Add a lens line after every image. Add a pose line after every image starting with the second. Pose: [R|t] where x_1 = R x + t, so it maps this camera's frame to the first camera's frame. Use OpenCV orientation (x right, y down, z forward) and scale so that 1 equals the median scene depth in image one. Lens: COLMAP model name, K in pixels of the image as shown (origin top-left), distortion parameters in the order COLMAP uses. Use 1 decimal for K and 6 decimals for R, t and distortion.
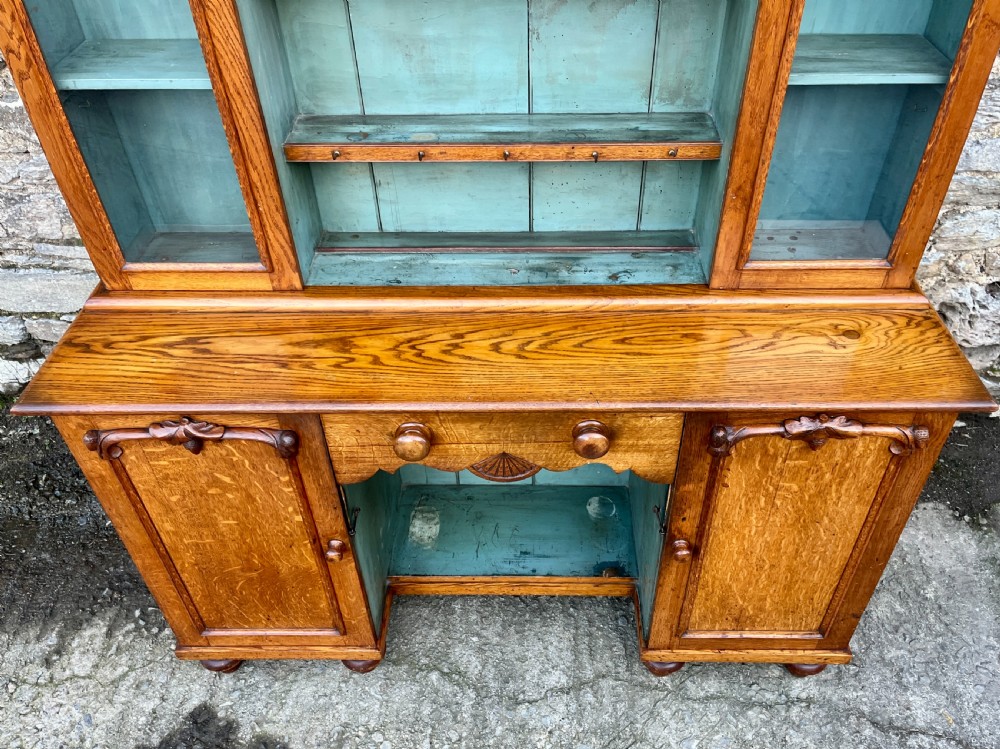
lens RADIAL K [[794.6, 0, 522.4], [0, 794.6, 381.2], [0, 0, 1]] dist [0.051289, -0.052349]
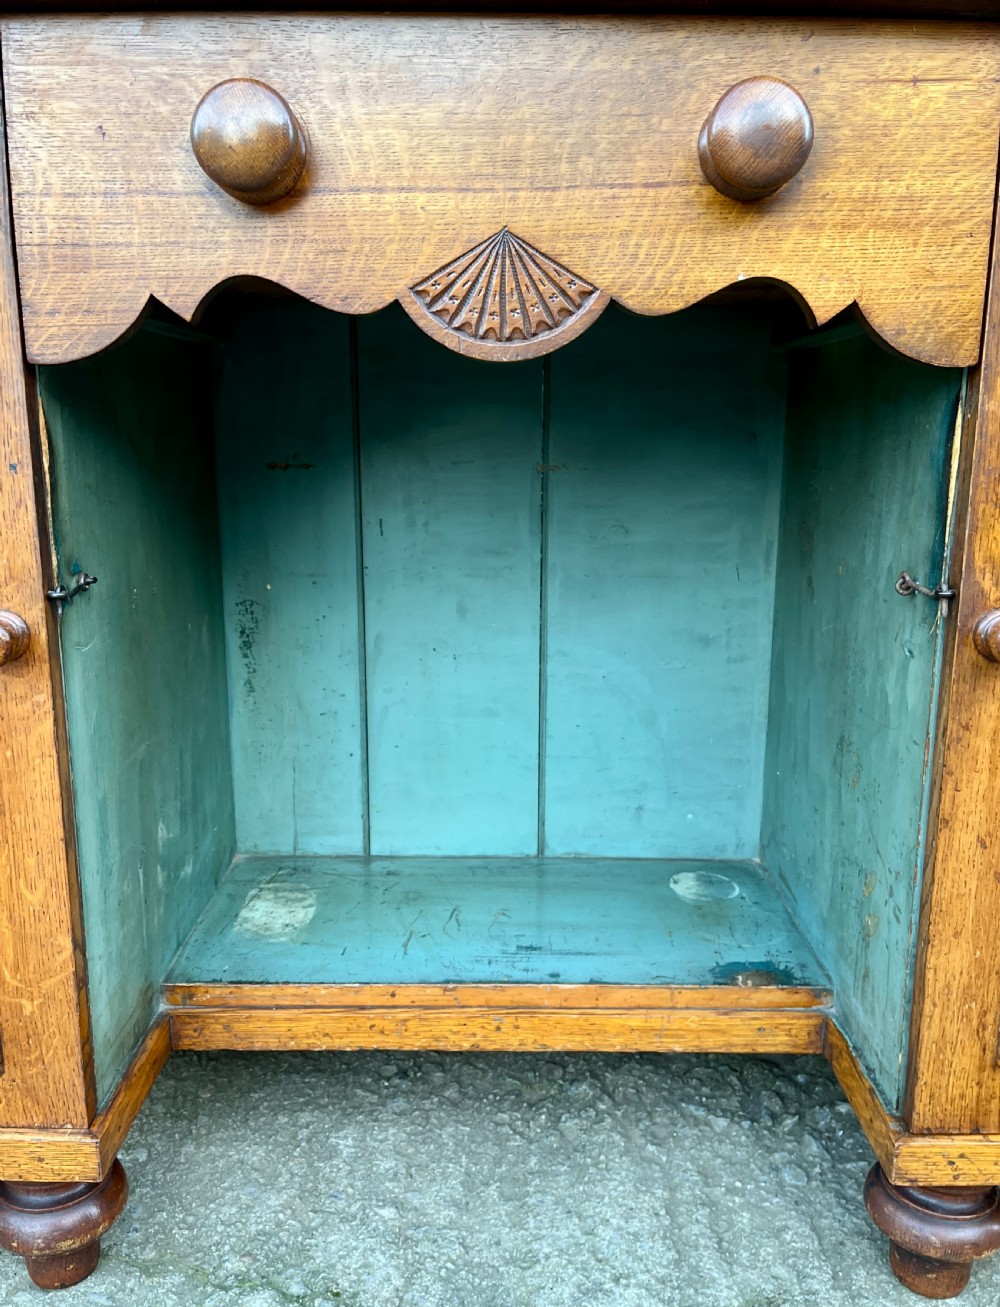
lens RADIAL K [[1068.0, 0, 499.5], [0, 1068.0, 655.6], [0, 0, 1]] dist [0.042335, -0.054316]
pose [[0.999746, 0.014269, 0.017445, -0.026379], [-0.003918, 0.872301, -0.488954, 0.414989], [-0.022194, 0.488761, 0.872135, 0.564107]]
